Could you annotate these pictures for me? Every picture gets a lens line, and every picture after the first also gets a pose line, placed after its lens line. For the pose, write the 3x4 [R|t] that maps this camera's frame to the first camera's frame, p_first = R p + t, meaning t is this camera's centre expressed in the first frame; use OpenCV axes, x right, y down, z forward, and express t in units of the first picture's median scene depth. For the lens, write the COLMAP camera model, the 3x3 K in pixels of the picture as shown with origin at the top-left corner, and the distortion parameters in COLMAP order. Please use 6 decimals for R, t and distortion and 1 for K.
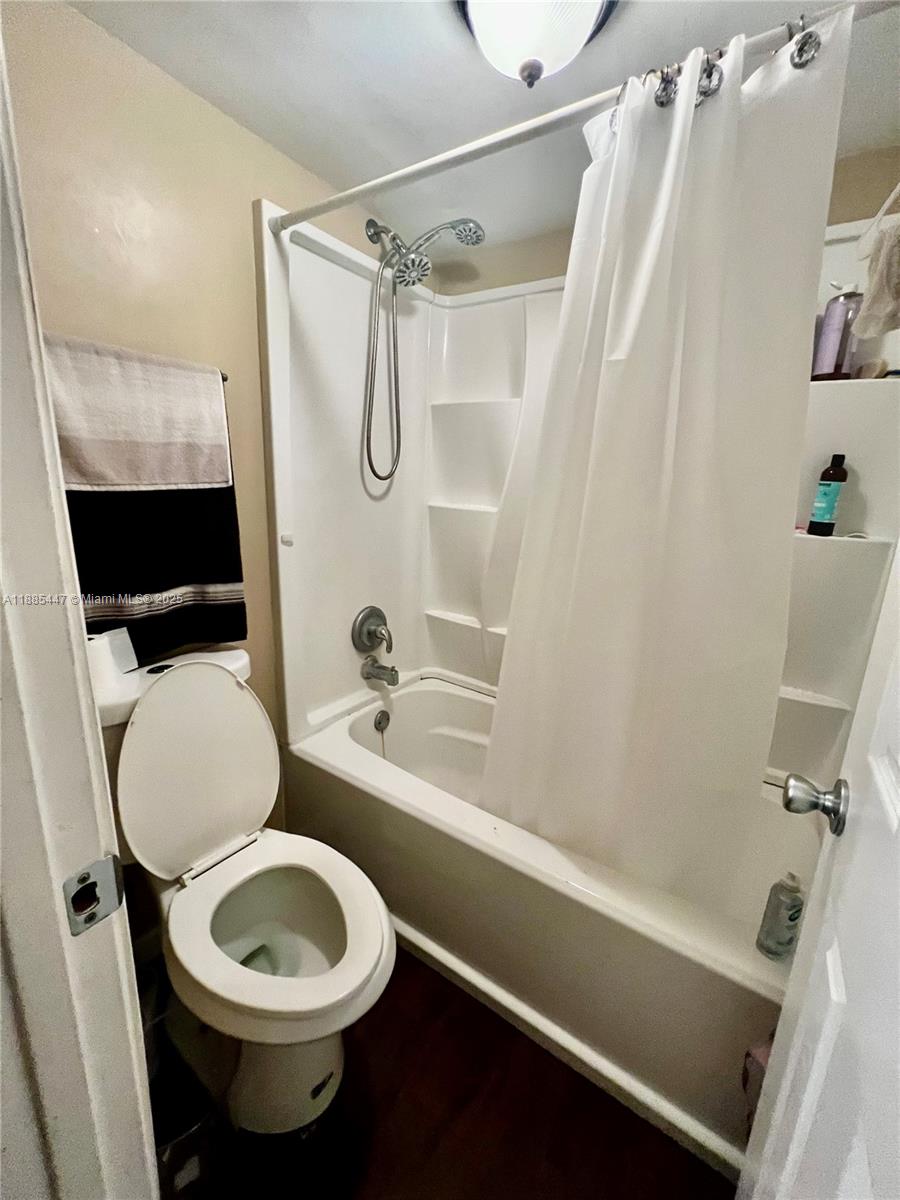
lens RADIAL K [[481.8, 0, 450.0], [0, 481.8, 600.0], [0, 0, 1]] dist [-0.001487, -0.000144]
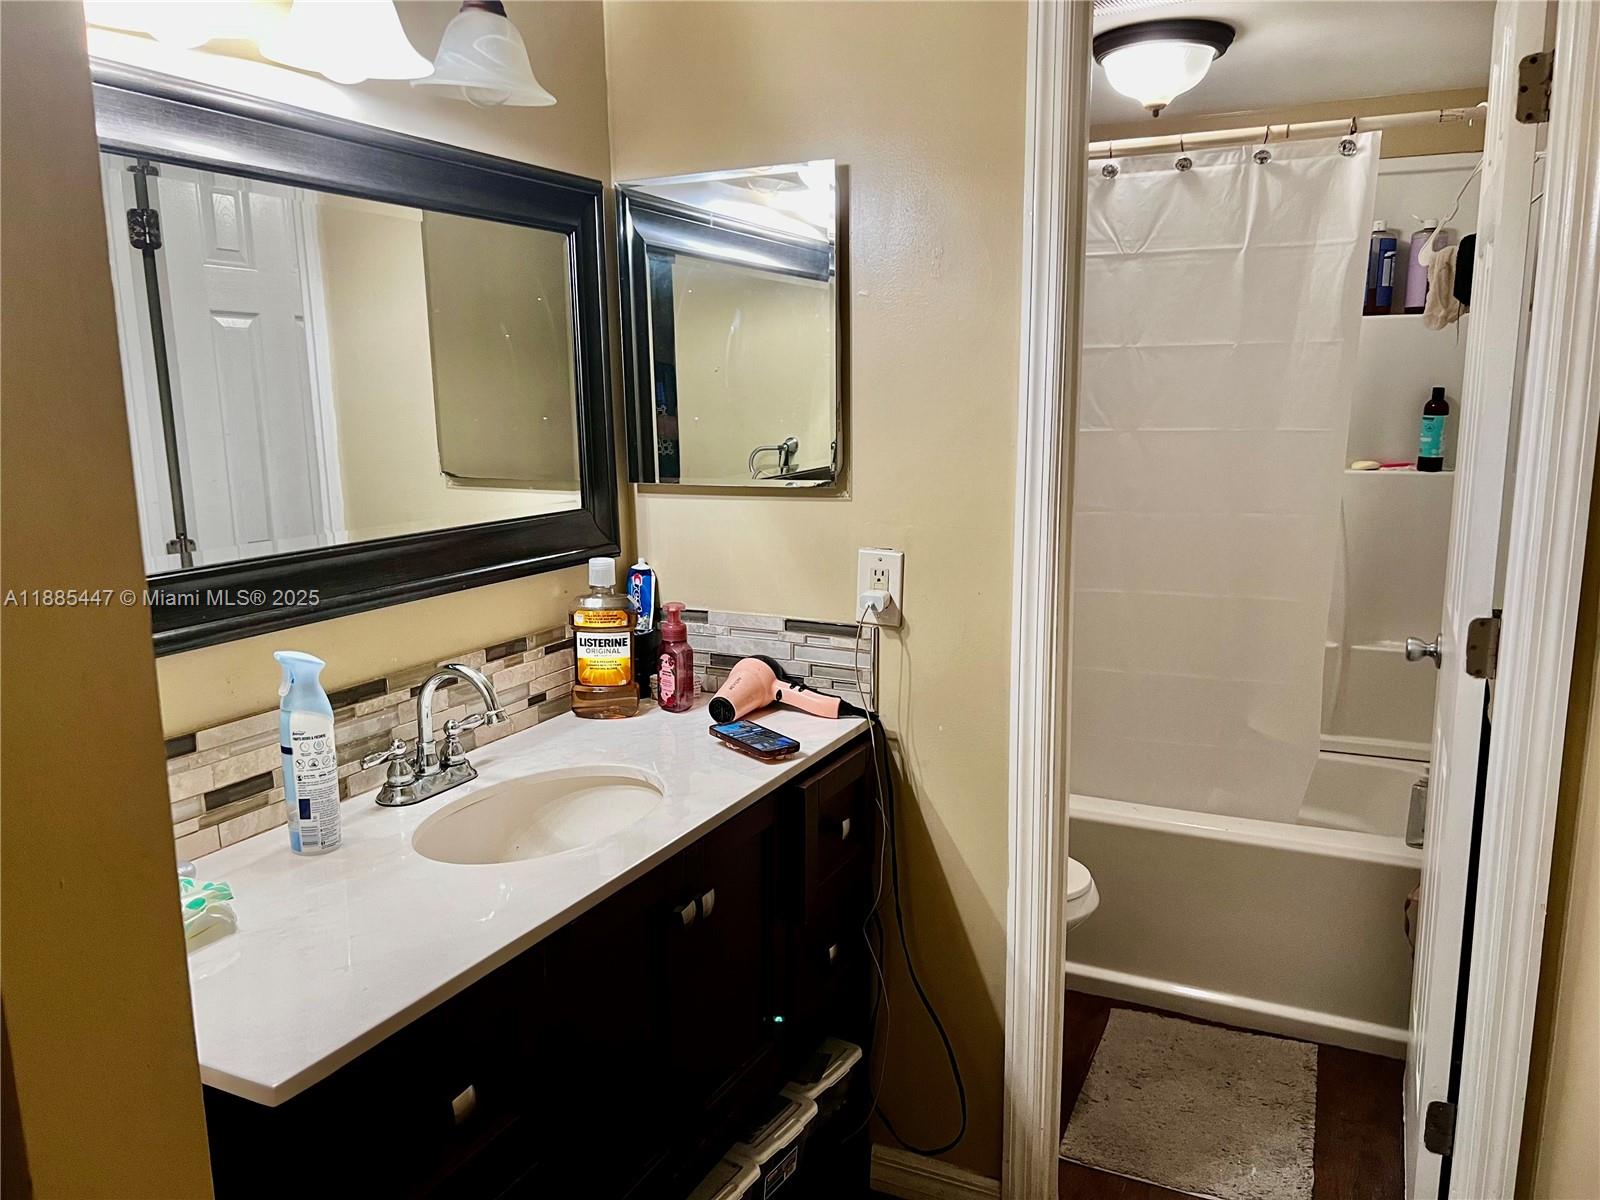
lens RADIAL K [[1207.2, 0, 803.0], [0, 1207.2, 608.8], [0, 0, 1]] dist [0.052090, -0.057740]
pose [[0.988257, -0.074940, 0.133162, -0.807405], [0.081073, 0.995855, -0.041241, 0.137171], [-0.129520, 0.051552, 0.990236, -1.229721]]
